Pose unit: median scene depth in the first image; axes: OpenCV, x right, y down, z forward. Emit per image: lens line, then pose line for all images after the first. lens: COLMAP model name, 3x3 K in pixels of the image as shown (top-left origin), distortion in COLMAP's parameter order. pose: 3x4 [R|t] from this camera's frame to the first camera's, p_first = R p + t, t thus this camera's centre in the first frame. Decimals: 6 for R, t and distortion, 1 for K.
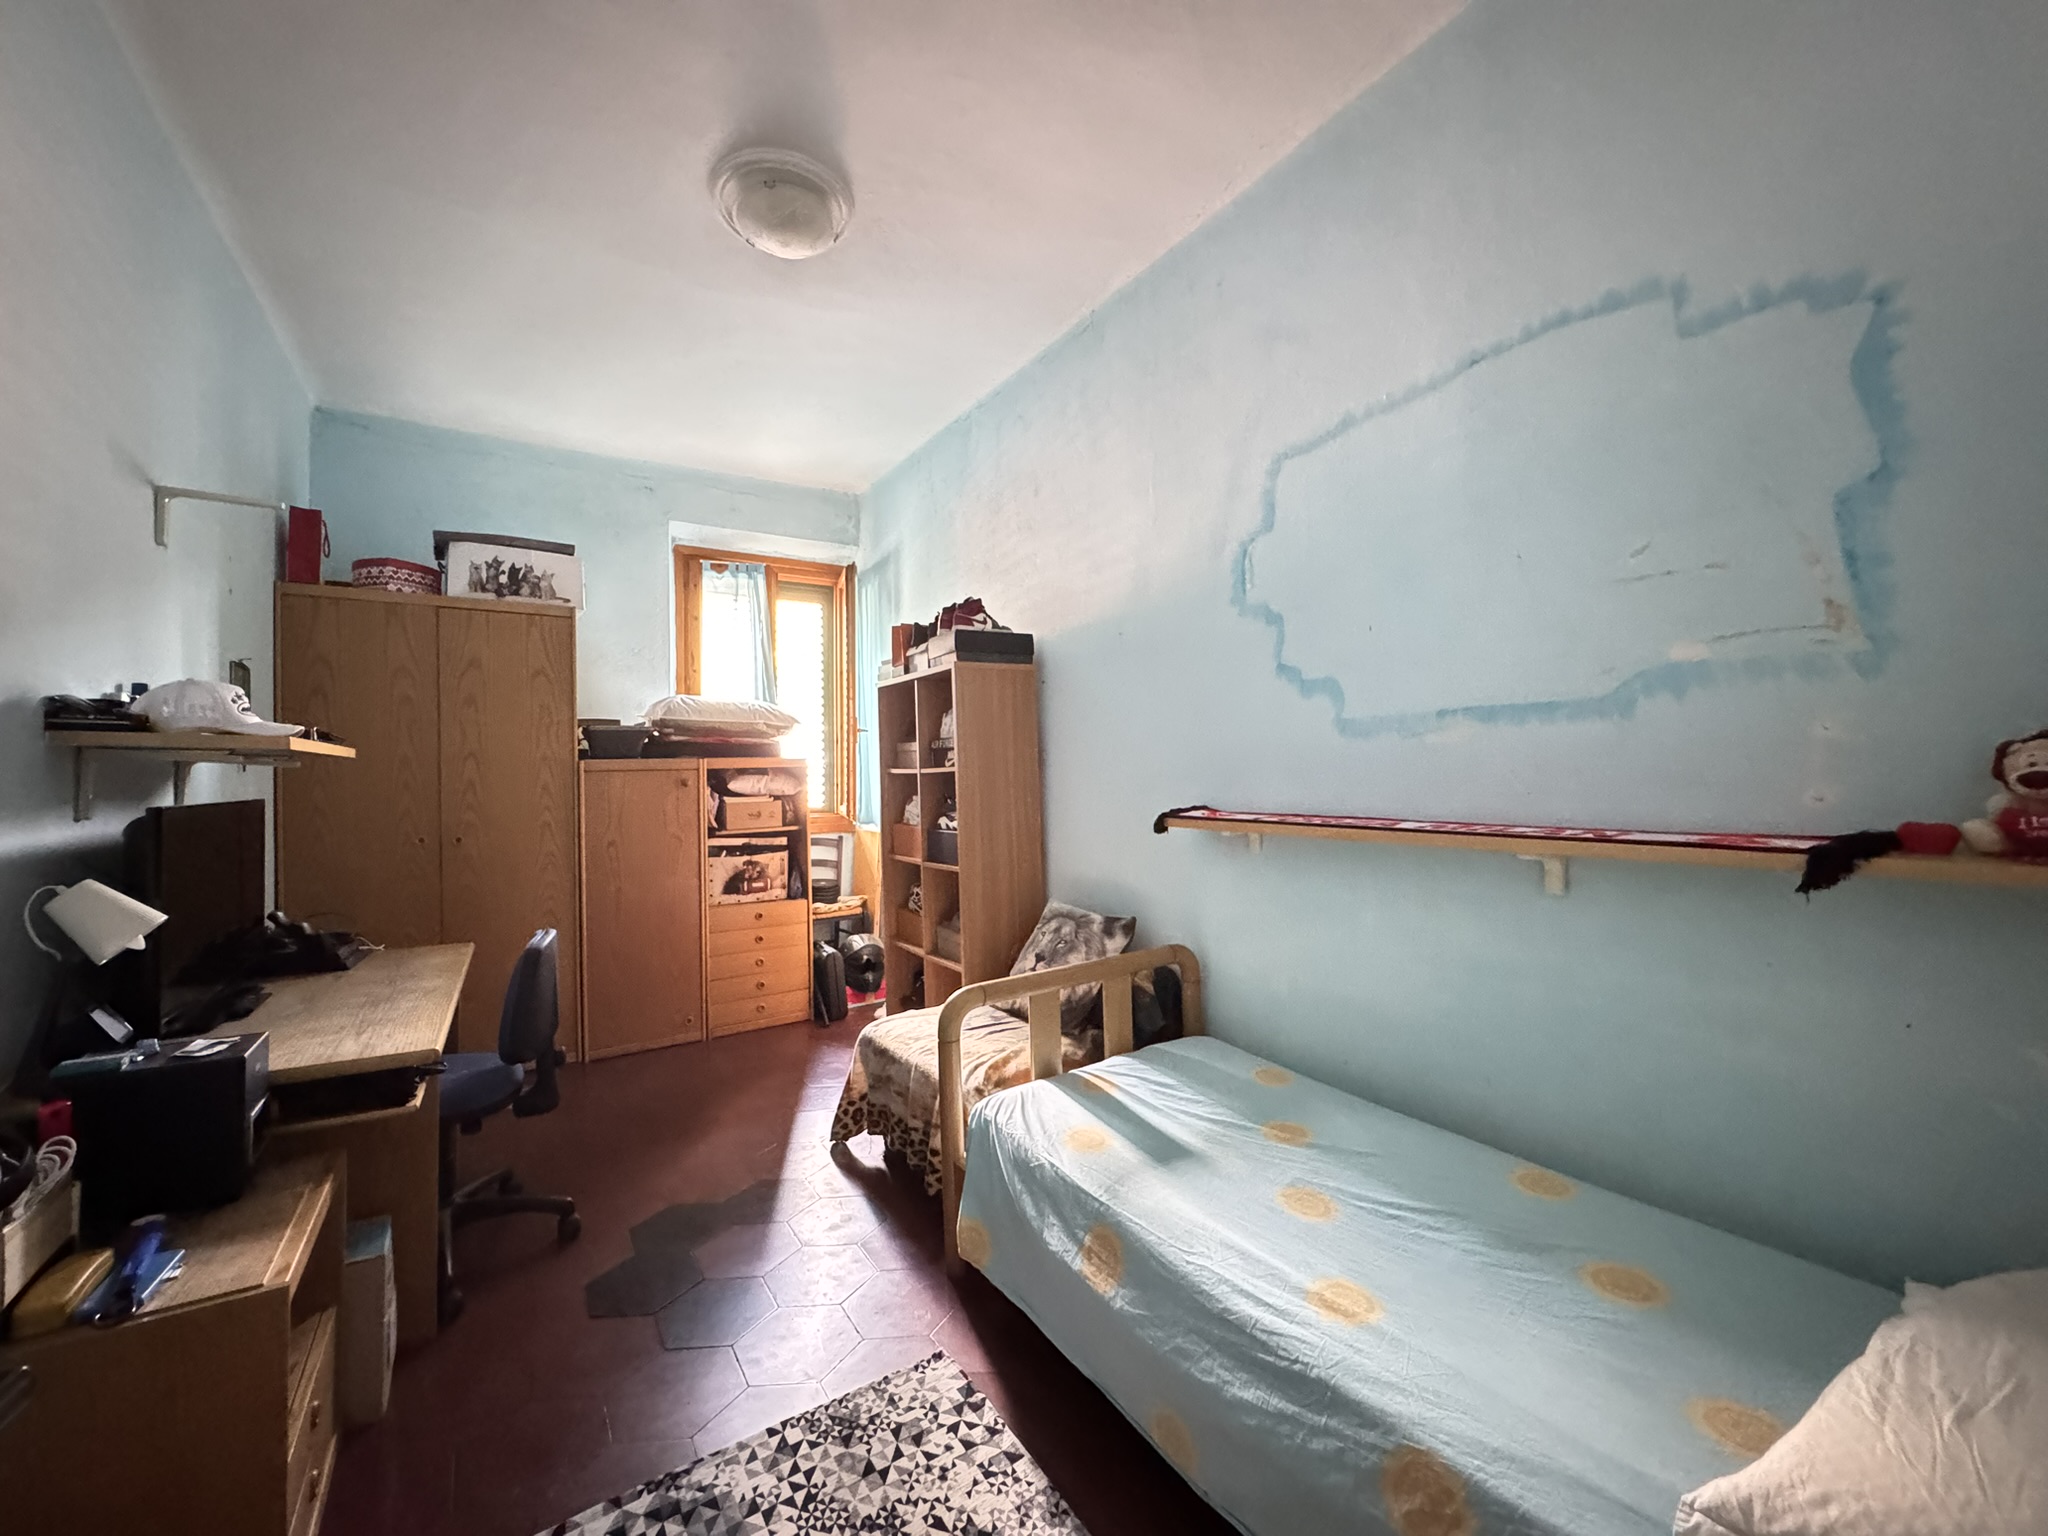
lens RADIAL K [[816.2, 0, 1022.5], [0, 816.2, 765.0], [0, 0, 1]] dist [-0.004138, 0.000290]
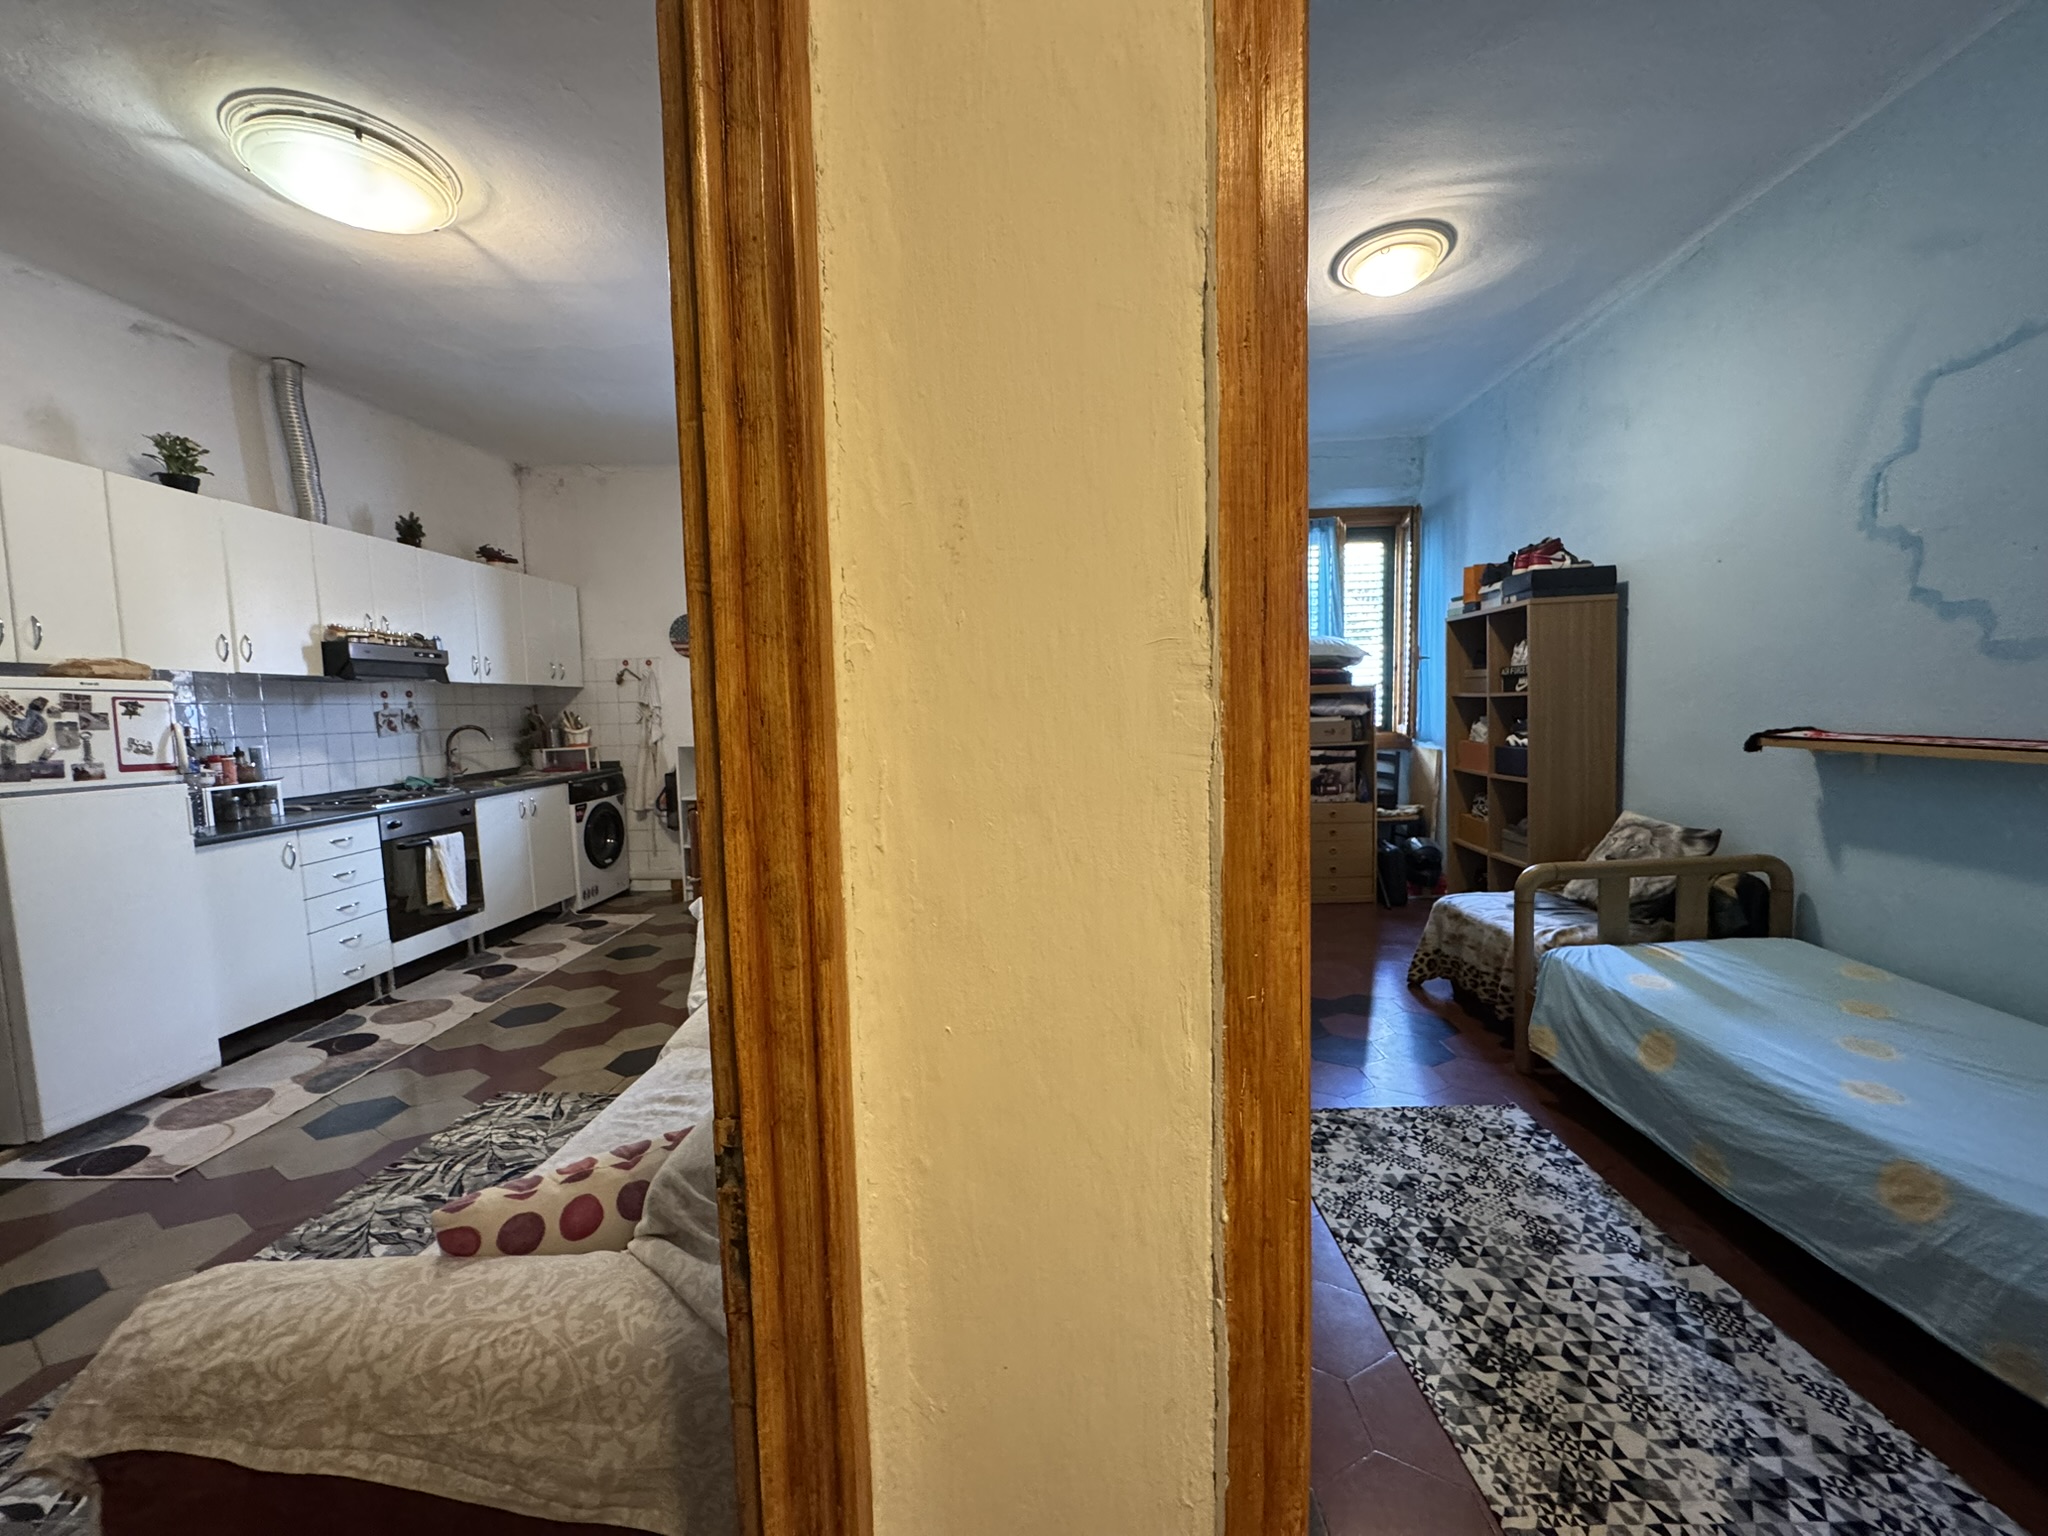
lens RADIAL K [[816.2, 0, 1024.1], [0, 816.2, 766.0], [0, 0, 1]] dist [-0.004138, 0.000290]
pose [[0.821431, 0.036292, -0.569152, -0.010624], [0.020702, 0.995418, 0.093352, -0.019476], [0.569932, -0.088464, 0.816916, -0.456060]]
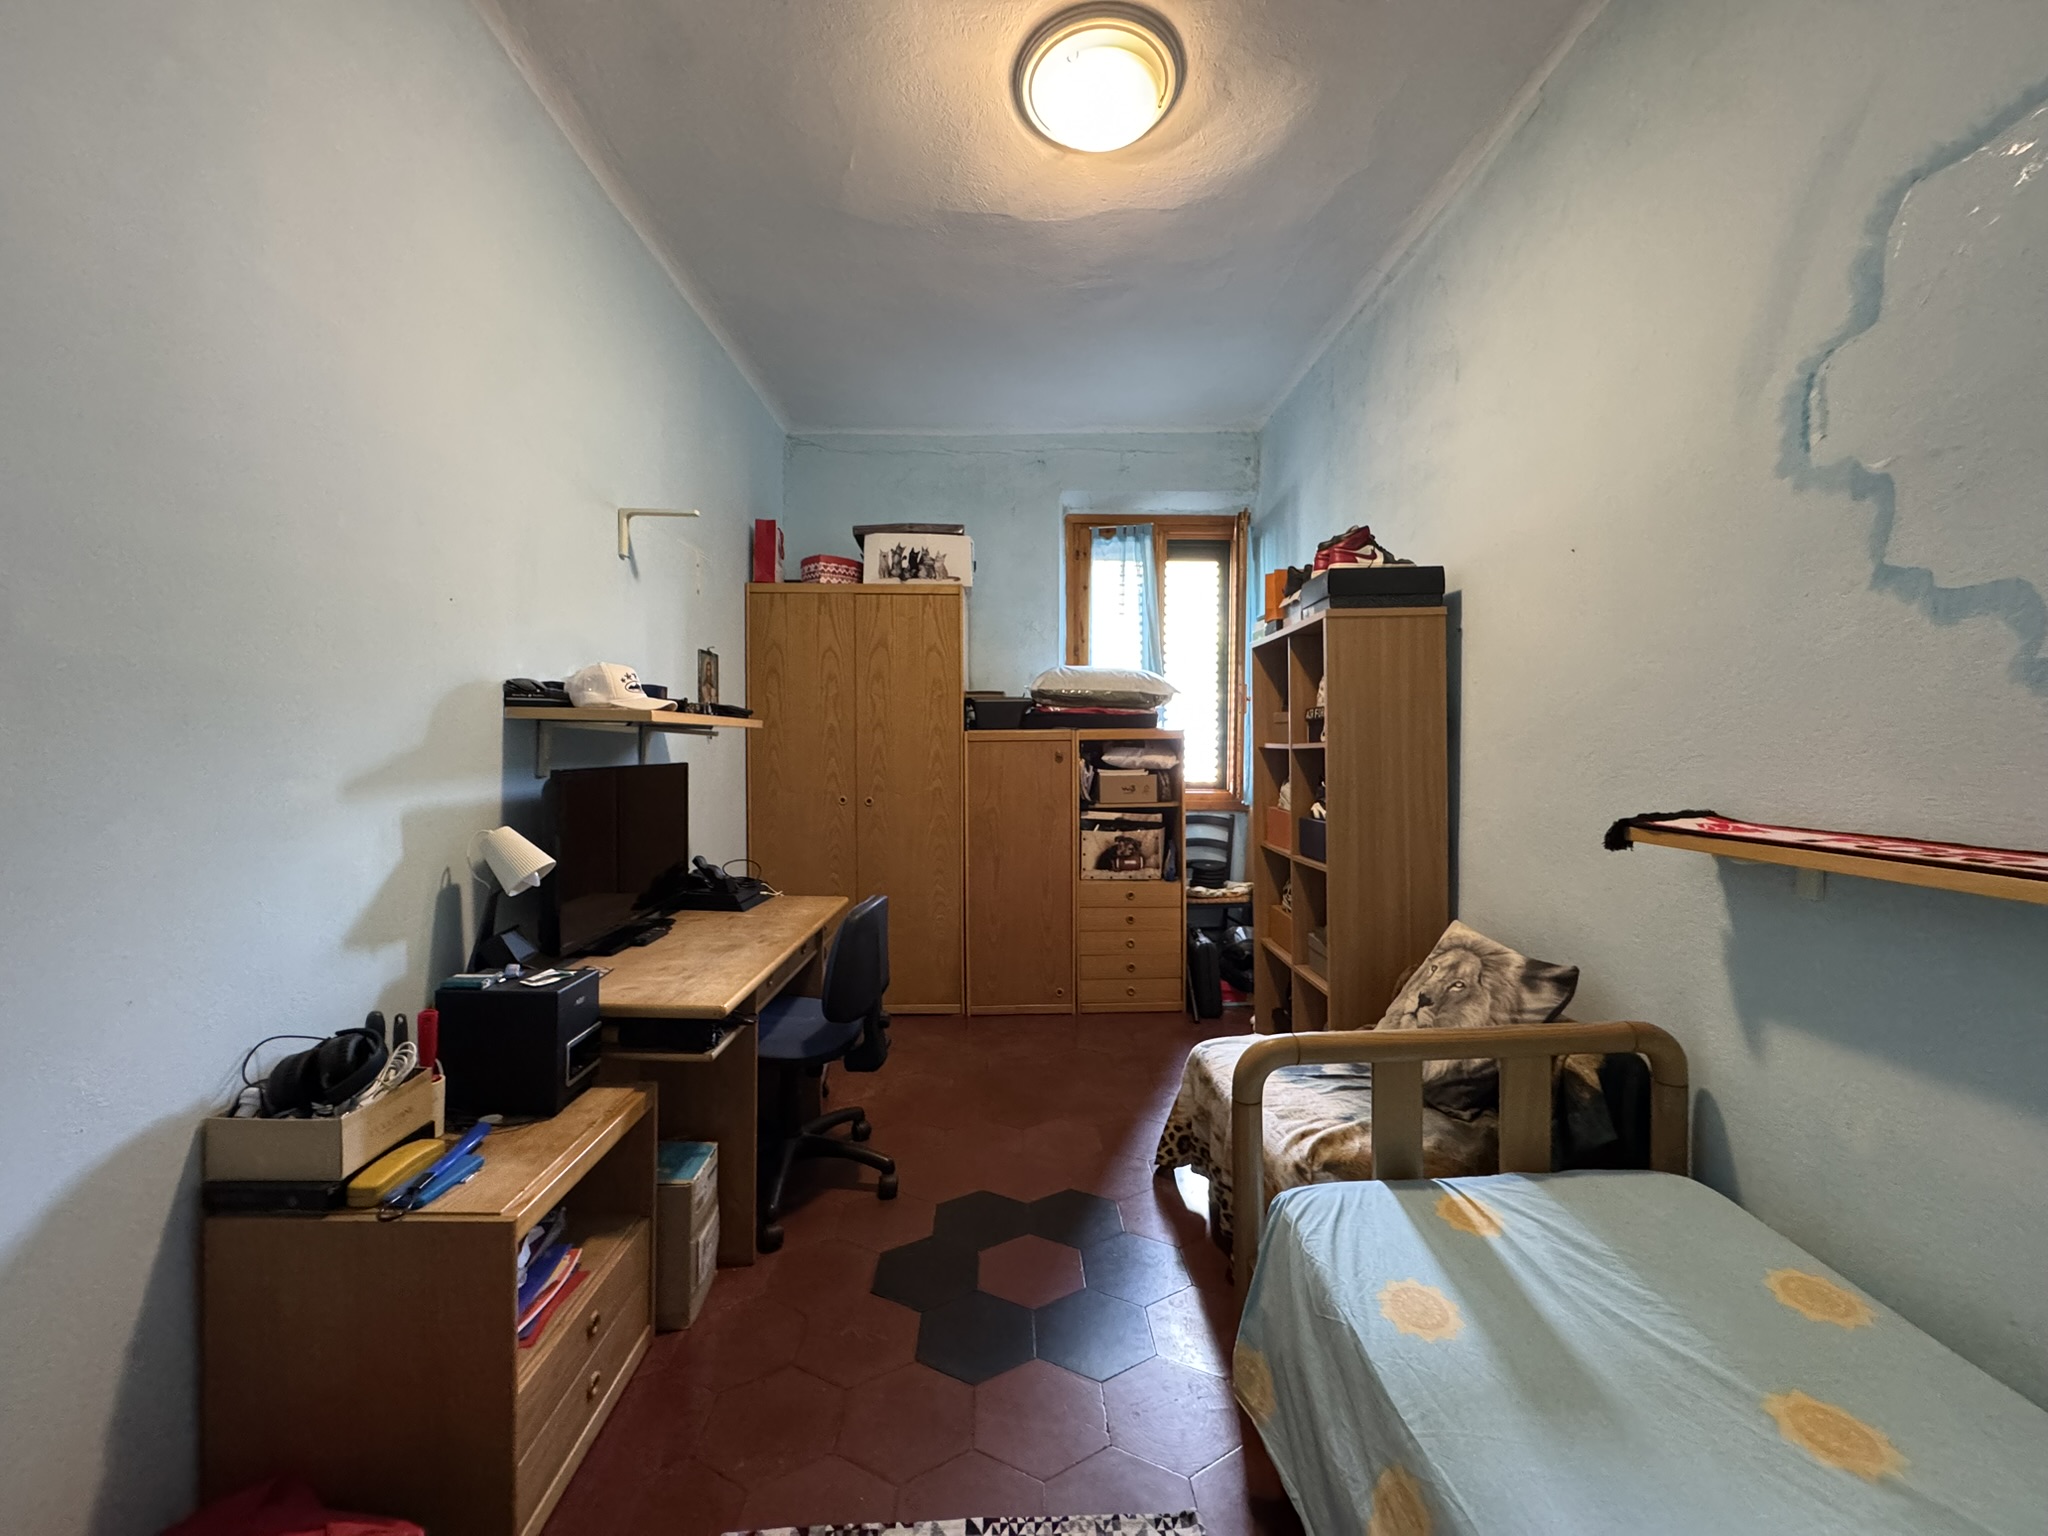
lens RADIAL K [[816.2, 0, 1022.5], [0, 816.2, 765.3], [0, 0, 1]] dist [-0.004138, 0.000290]
pose [[0.855573, 0.027645, -0.516944, 0.100430], [-0.008516, 0.999190, 0.039340, -0.004955], [0.517613, -0.029255, 0.855115, 0.210500]]
